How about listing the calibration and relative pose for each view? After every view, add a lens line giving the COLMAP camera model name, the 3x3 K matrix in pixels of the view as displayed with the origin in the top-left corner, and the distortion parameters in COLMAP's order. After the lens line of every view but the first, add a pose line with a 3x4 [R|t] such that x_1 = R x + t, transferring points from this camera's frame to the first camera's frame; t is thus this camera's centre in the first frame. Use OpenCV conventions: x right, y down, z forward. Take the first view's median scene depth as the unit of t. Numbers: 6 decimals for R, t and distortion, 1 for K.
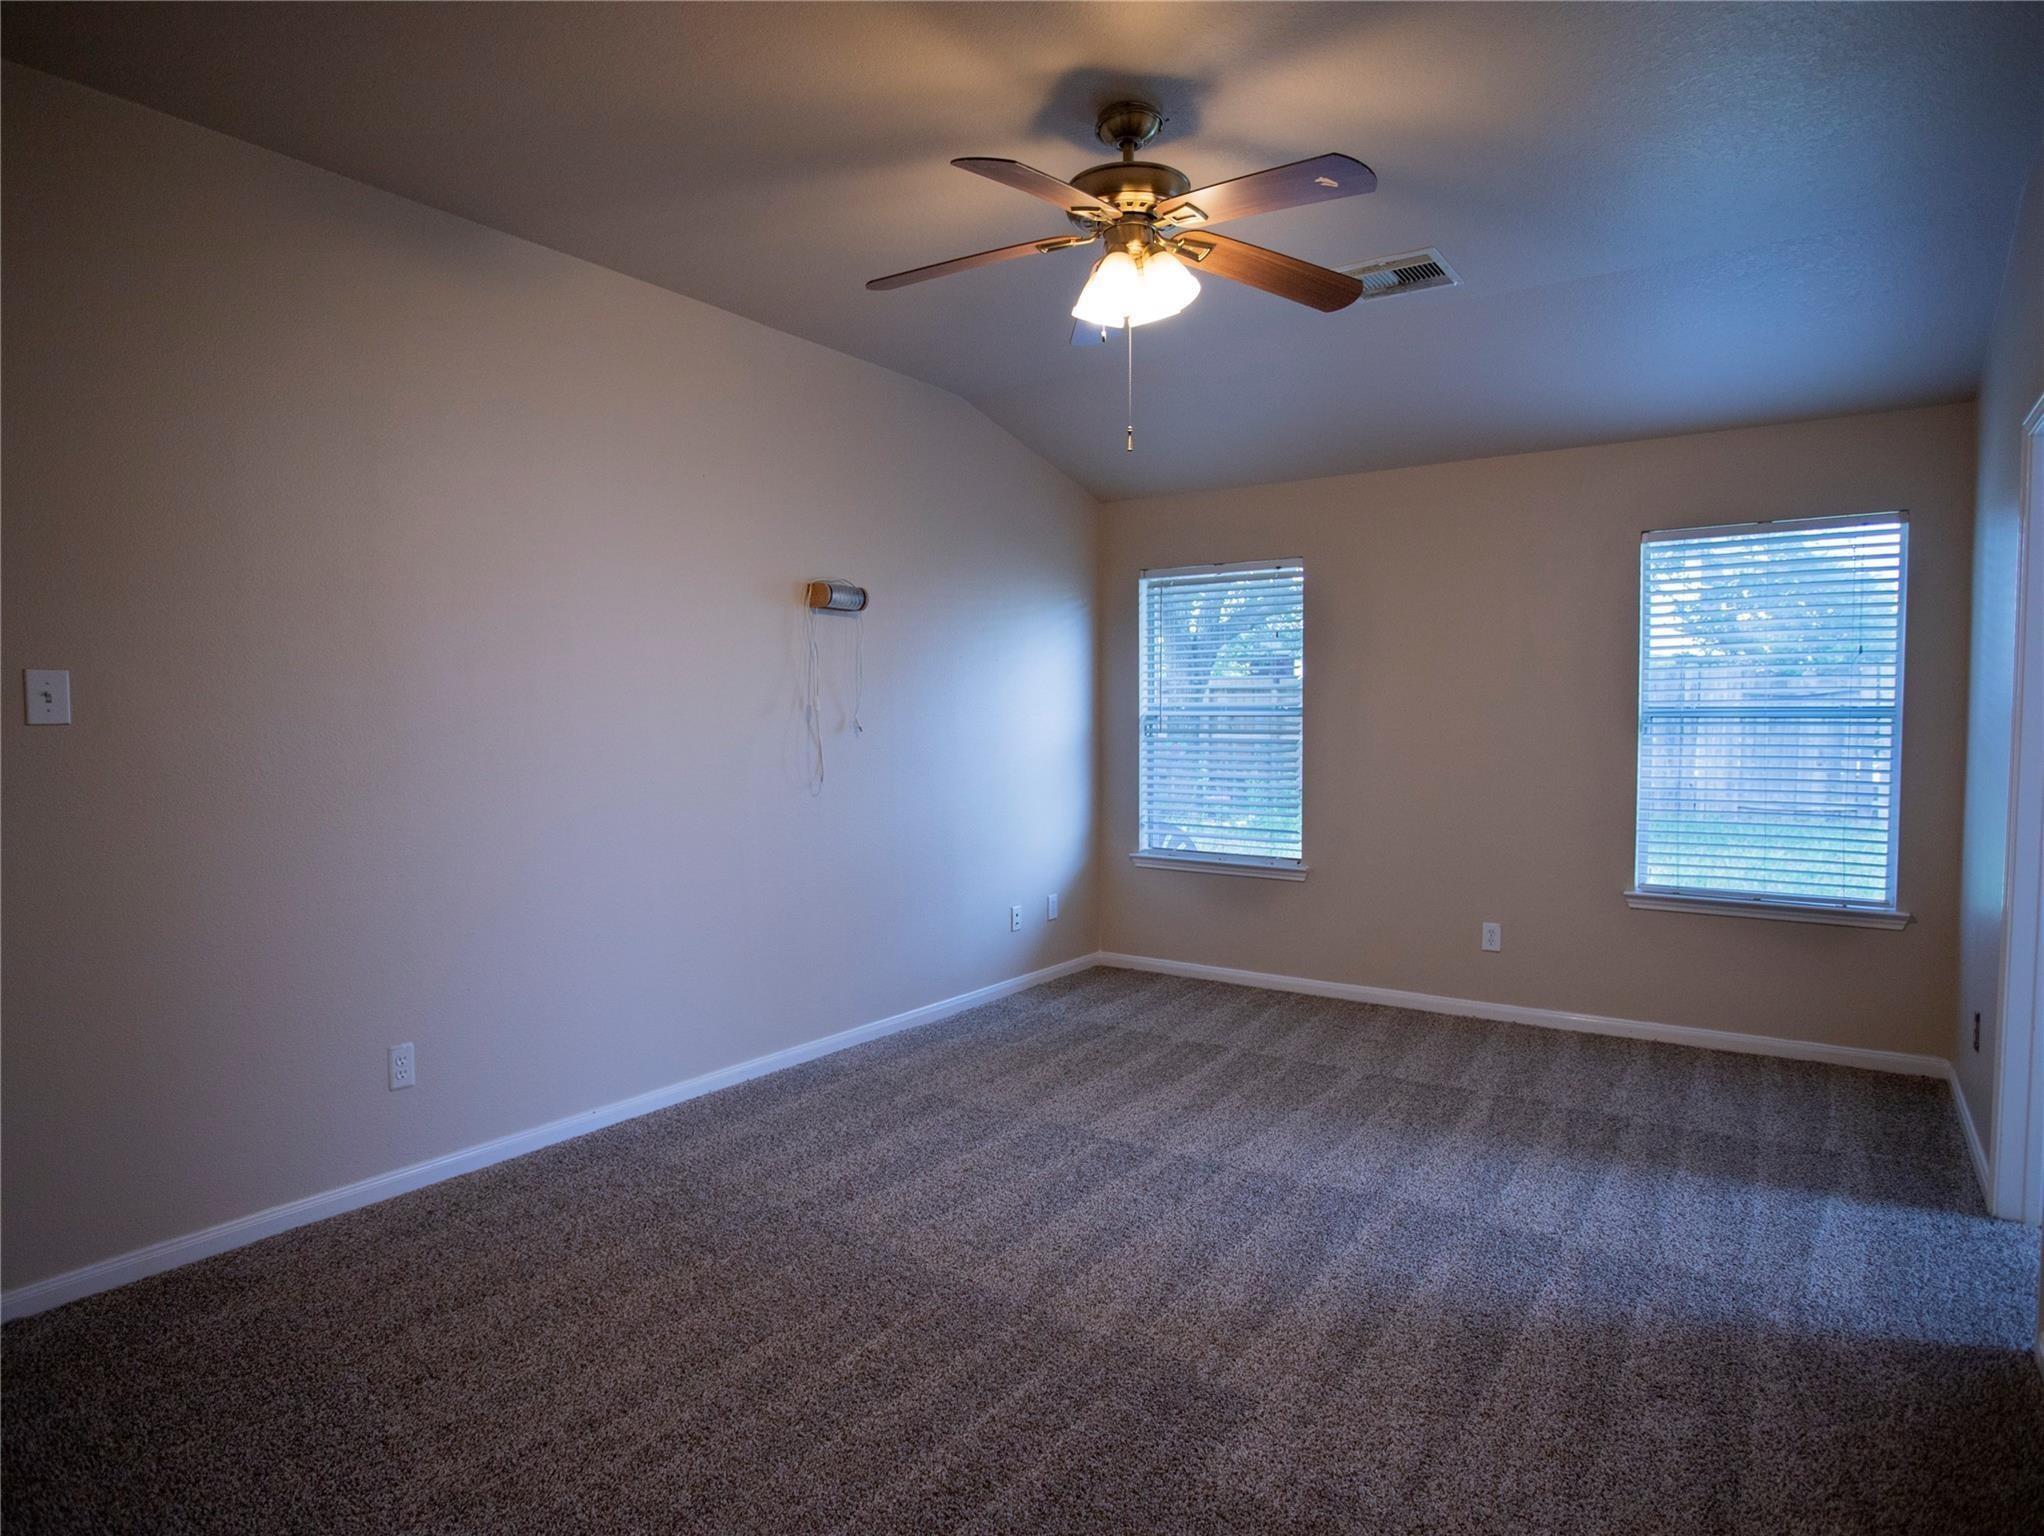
lens RADIAL K [[1164.5, 0, 1022.0], [0, 1164.5, 768.0], [0, 0, 1]] dist [-0.017481, 0.001100]
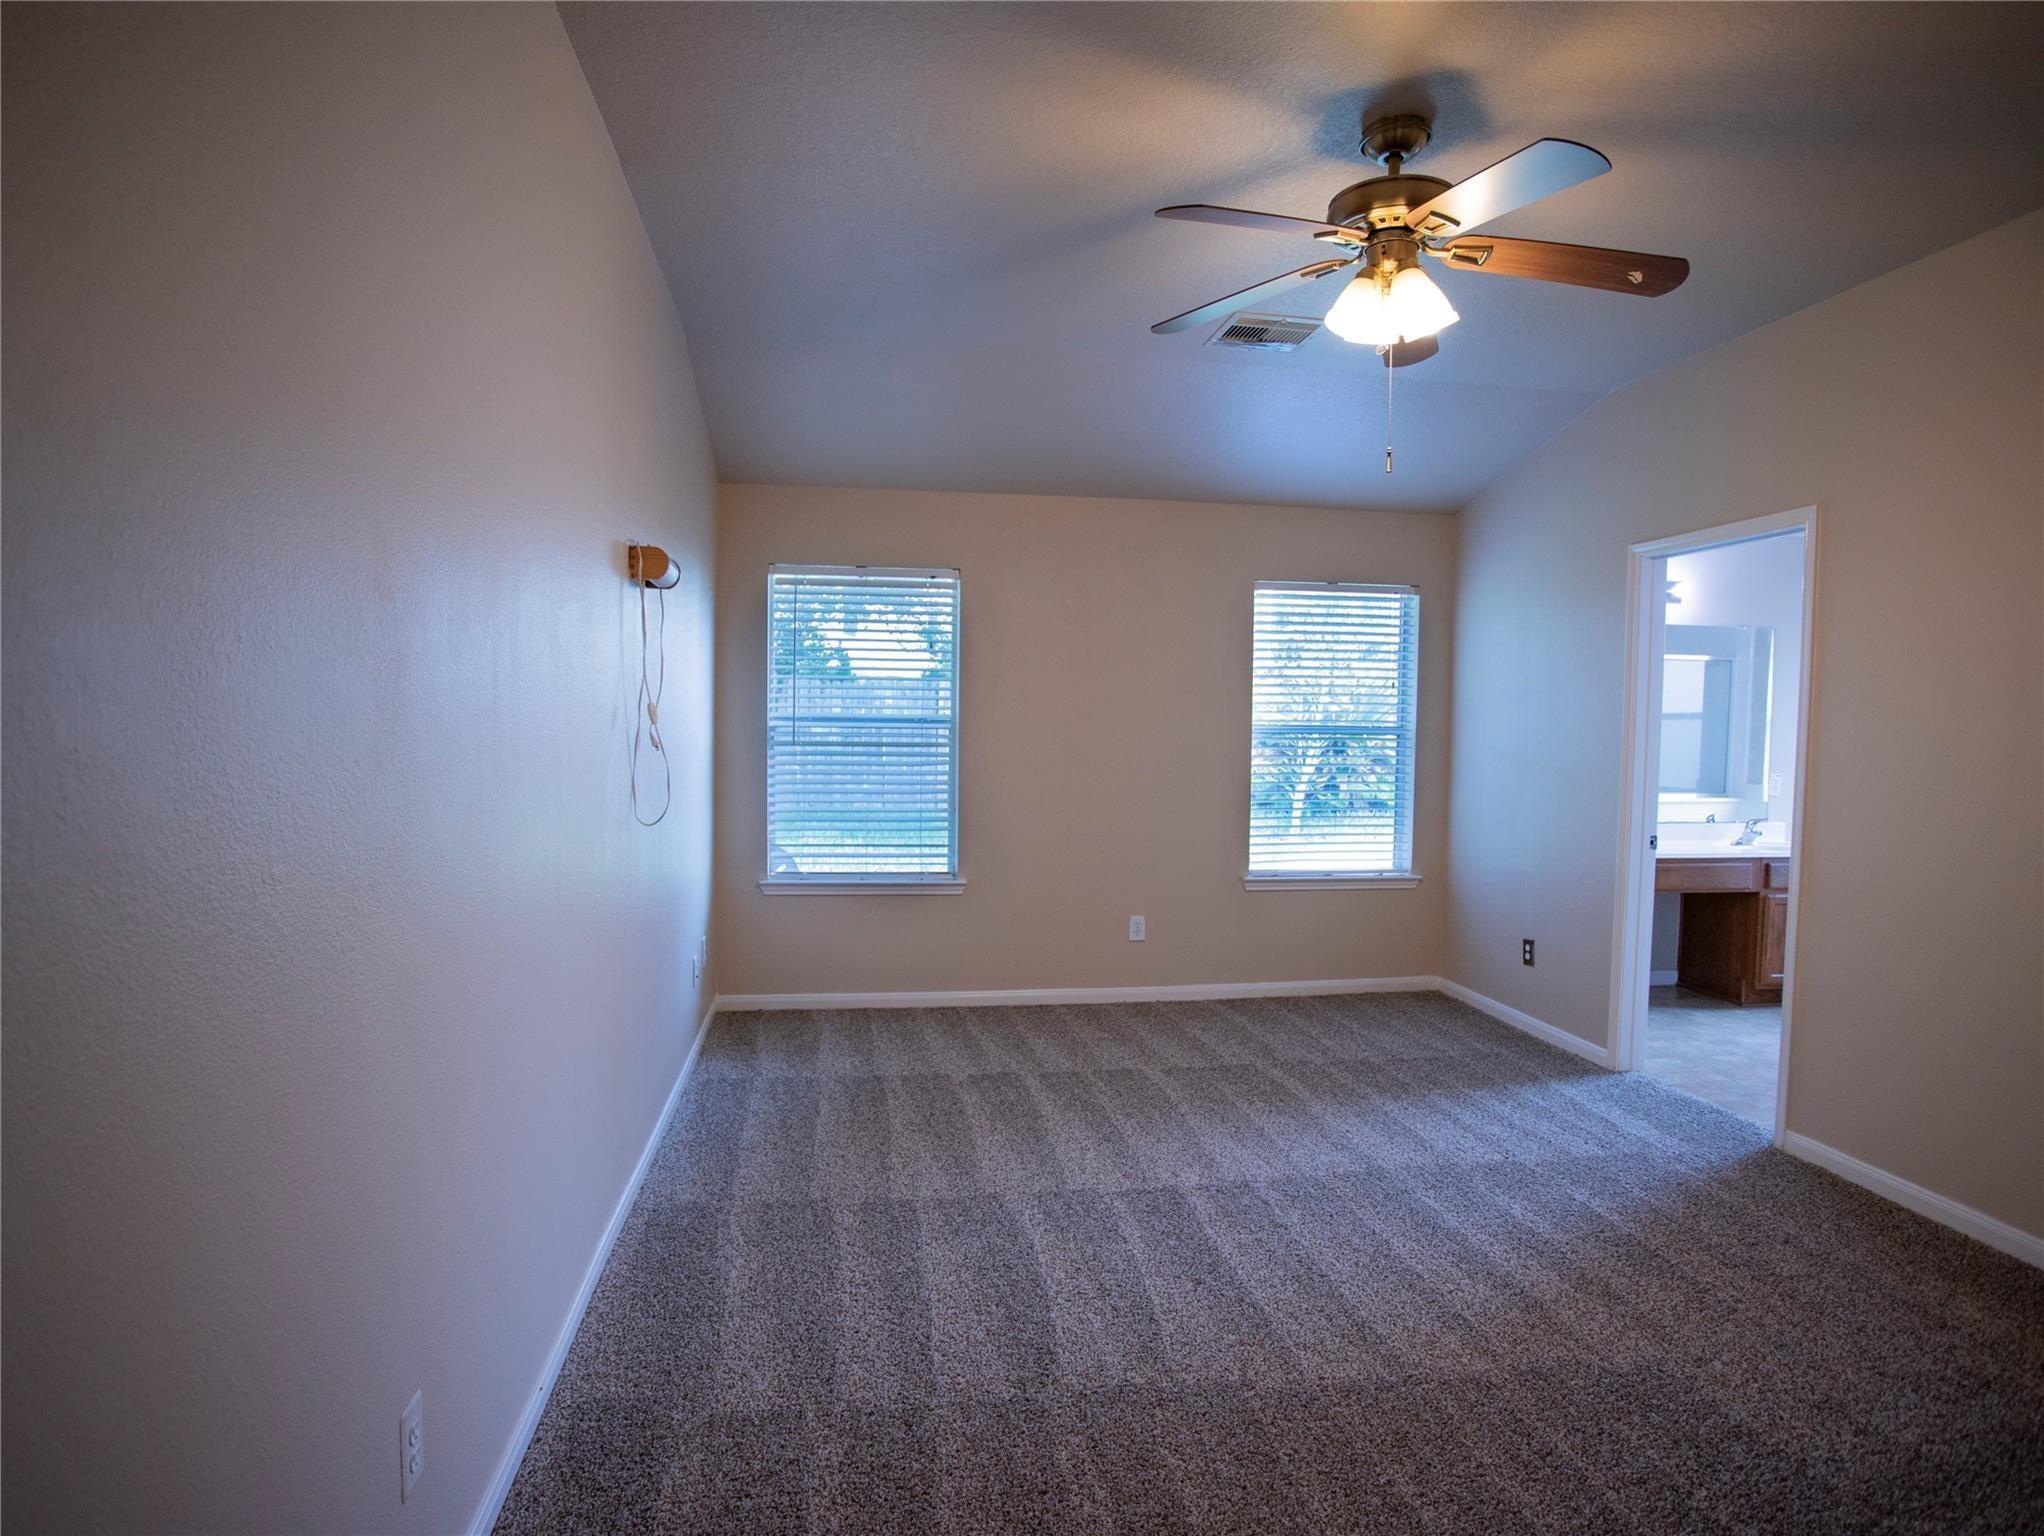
lens RADIAL K [[1120.4, 0, 1022.0], [0, 1120.4, 768.0], [0, 0, 1]] dist [-0.044783, 0.000960]
pose [[0.722256, -0.014767, 0.691468, -0.520322], [0.018512, 0.999827, 0.002017, -0.016078], [-0.691378, 0.011344, 0.722404, 0.370203]]
